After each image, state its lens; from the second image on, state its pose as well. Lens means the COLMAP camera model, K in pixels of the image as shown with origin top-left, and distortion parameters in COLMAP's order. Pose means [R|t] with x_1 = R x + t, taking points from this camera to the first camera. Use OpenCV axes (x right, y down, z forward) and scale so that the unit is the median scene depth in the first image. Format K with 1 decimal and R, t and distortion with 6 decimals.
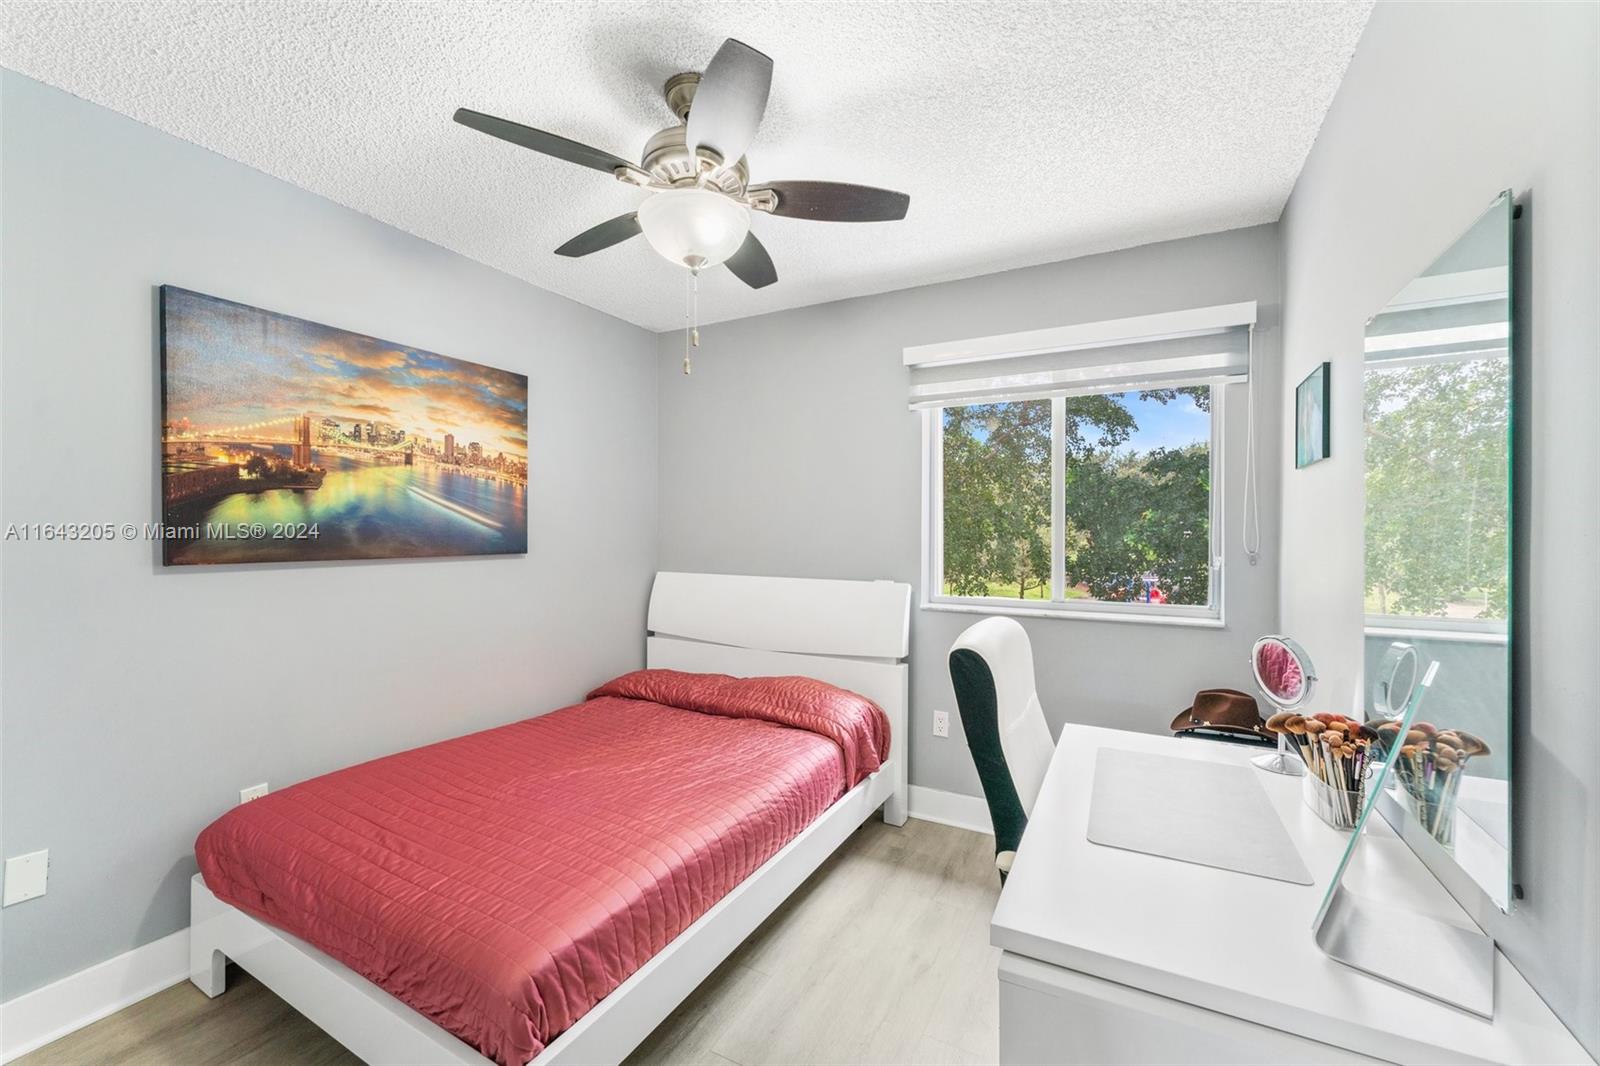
lens RADIAL K [[644.3, 0, 798.0], [0, 644.3, 520.0], [0, 0, 1]] dist [-0.000431, -0.000132]
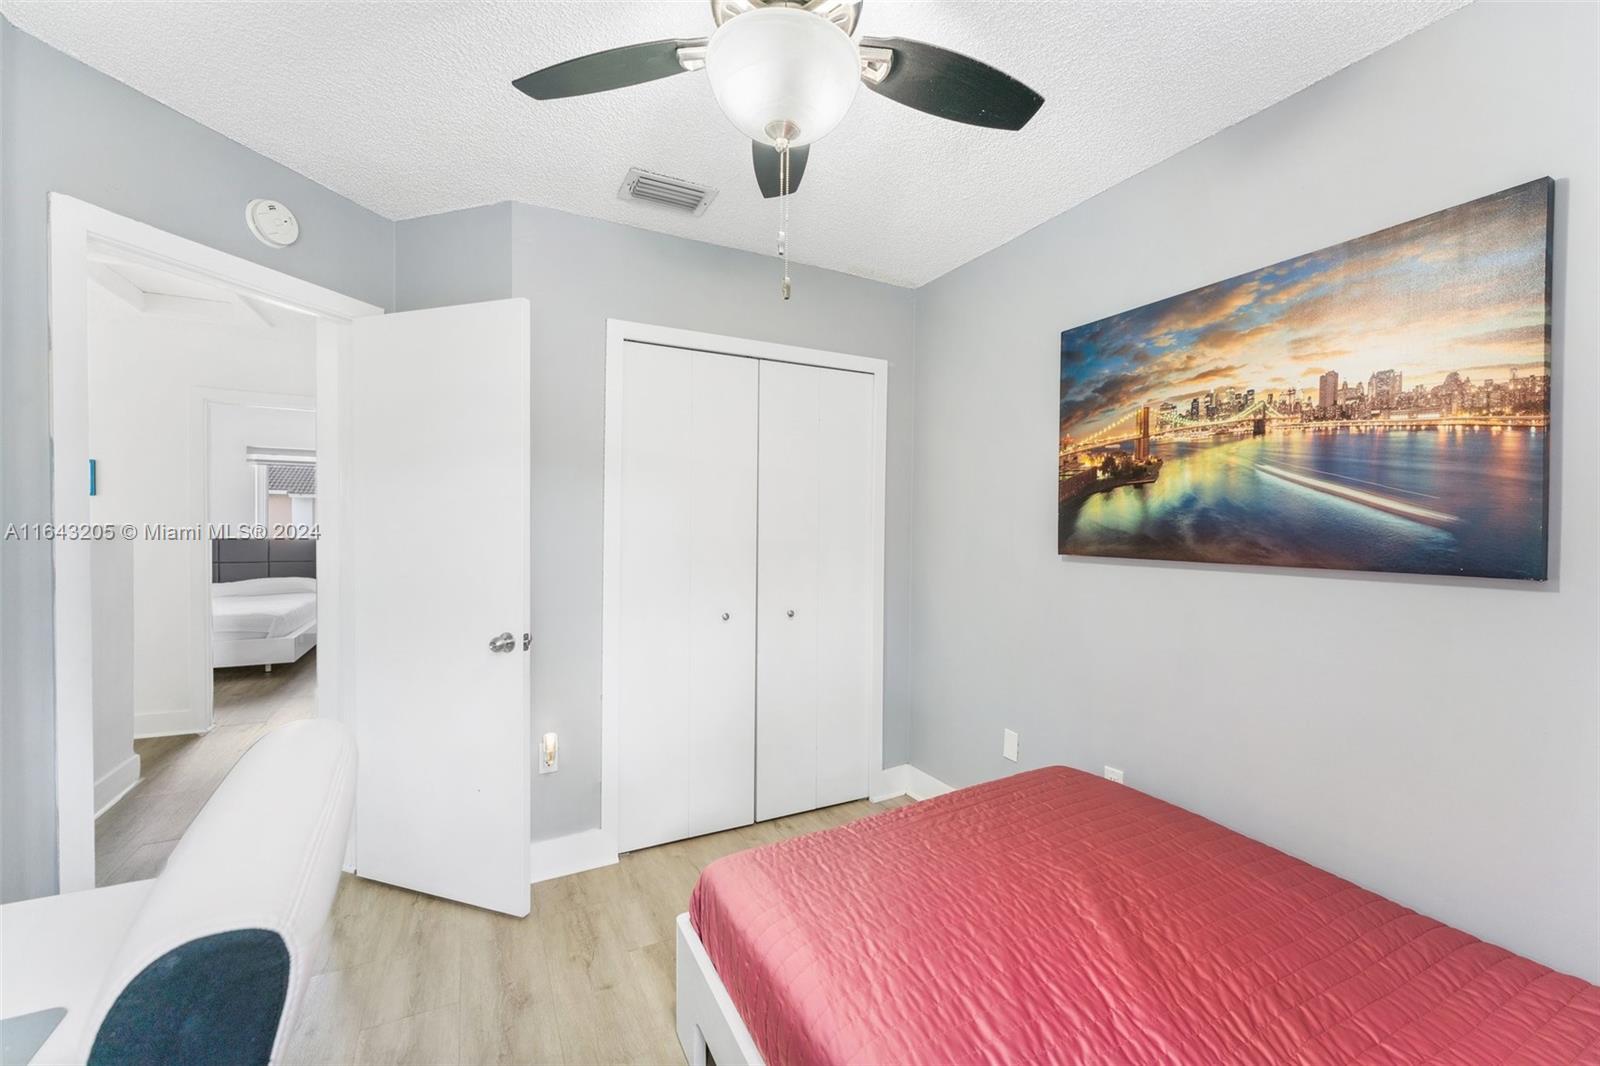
lens RADIAL K [[644.3, 0, 798.0], [0, 644.3, 520.0], [0, 0, 1]] dist [-0.000431, -0.000132]
pose [[-0.573201, -0.008971, -0.819365, 0.284449], [0.007816, 0.999835, -0.016415, 0.016448], [0.819377, -0.015813, -0.573037, 1.046706]]
